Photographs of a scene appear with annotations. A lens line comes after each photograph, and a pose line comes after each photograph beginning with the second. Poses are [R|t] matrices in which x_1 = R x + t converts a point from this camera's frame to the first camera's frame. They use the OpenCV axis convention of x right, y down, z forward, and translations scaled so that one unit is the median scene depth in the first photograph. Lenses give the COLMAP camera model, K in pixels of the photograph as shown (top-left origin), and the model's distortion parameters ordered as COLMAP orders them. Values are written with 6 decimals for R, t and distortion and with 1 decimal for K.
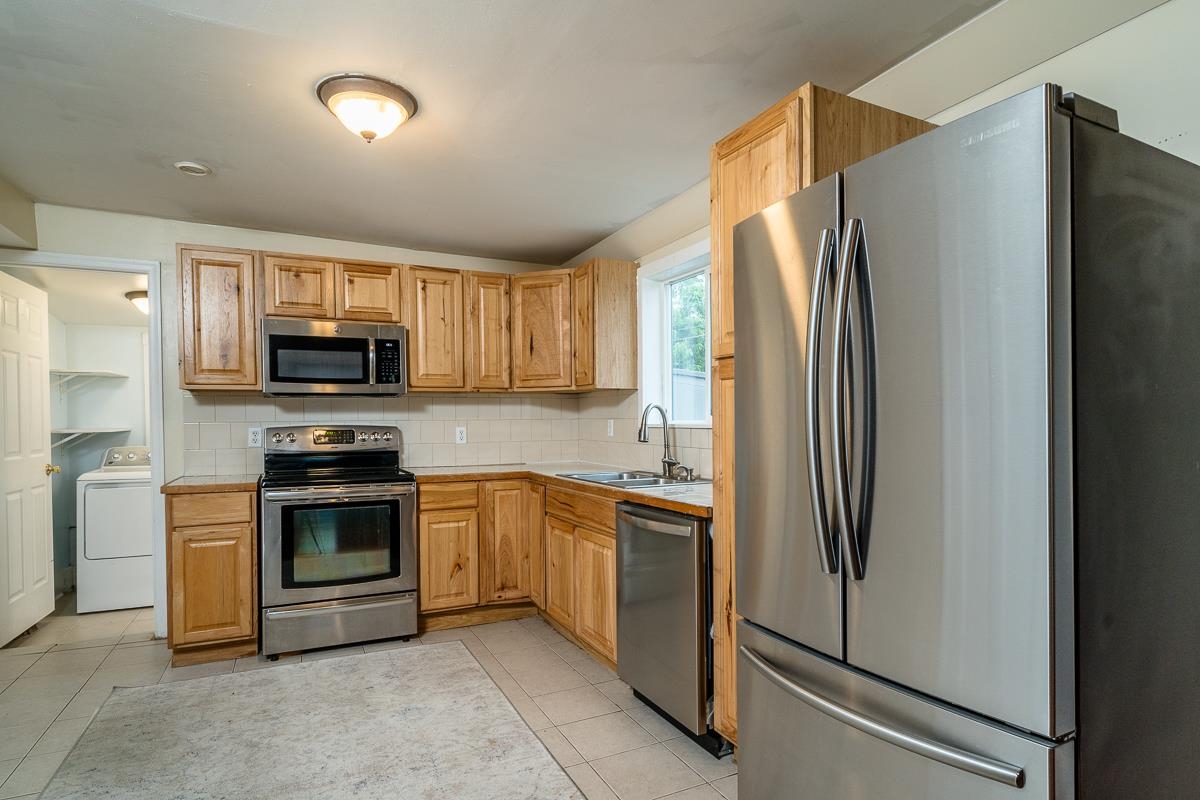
lens RADIAL K [[626.9, 0, 598.7], [0, 626.9, 442.8], [0, 0, 1]] dist [0.000090, 0.000683]
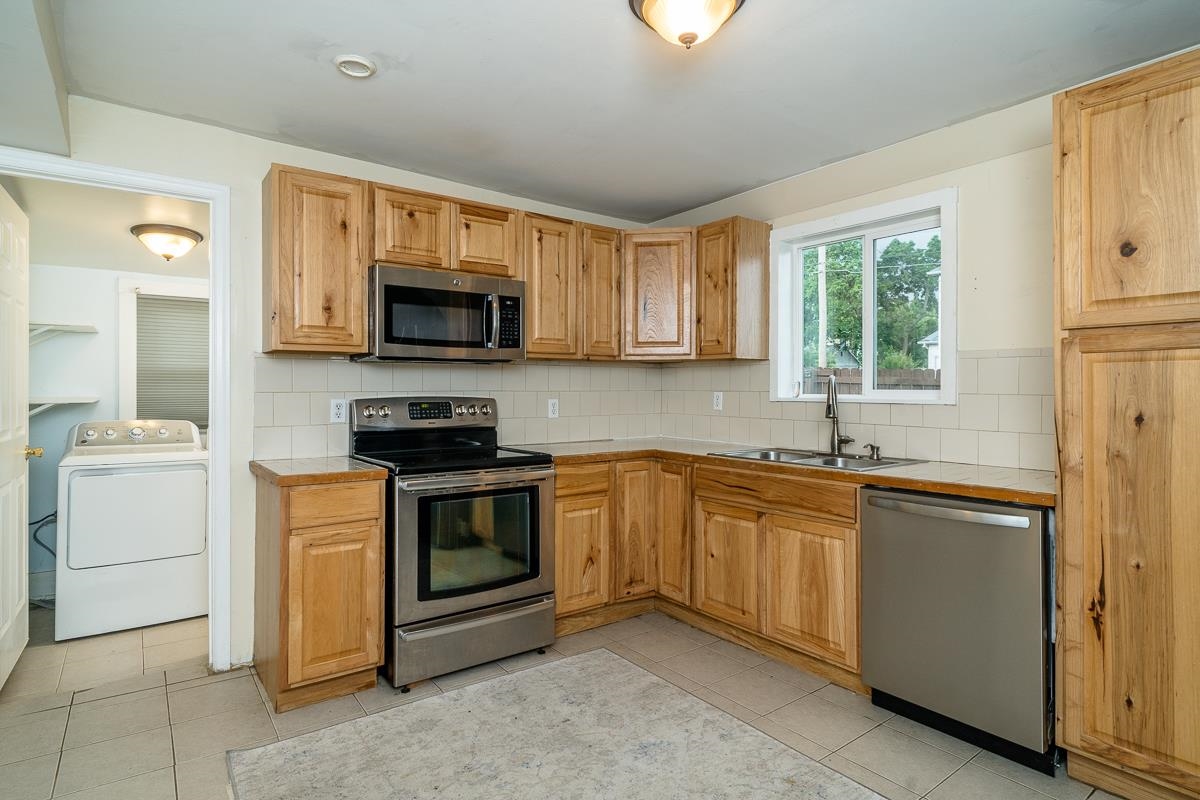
lens RADIAL K [[624.4, 0, 600.0], [0, 624.4, 400.0], [0, 0, 1]] dist [0.000200, -0.000315]
pose [[0.981950, 0.005858, 0.189051, -0.379688], [-0.002351, 0.999821, -0.018769, -0.008741], [-0.189128, 0.017986, 0.981788, 0.148782]]
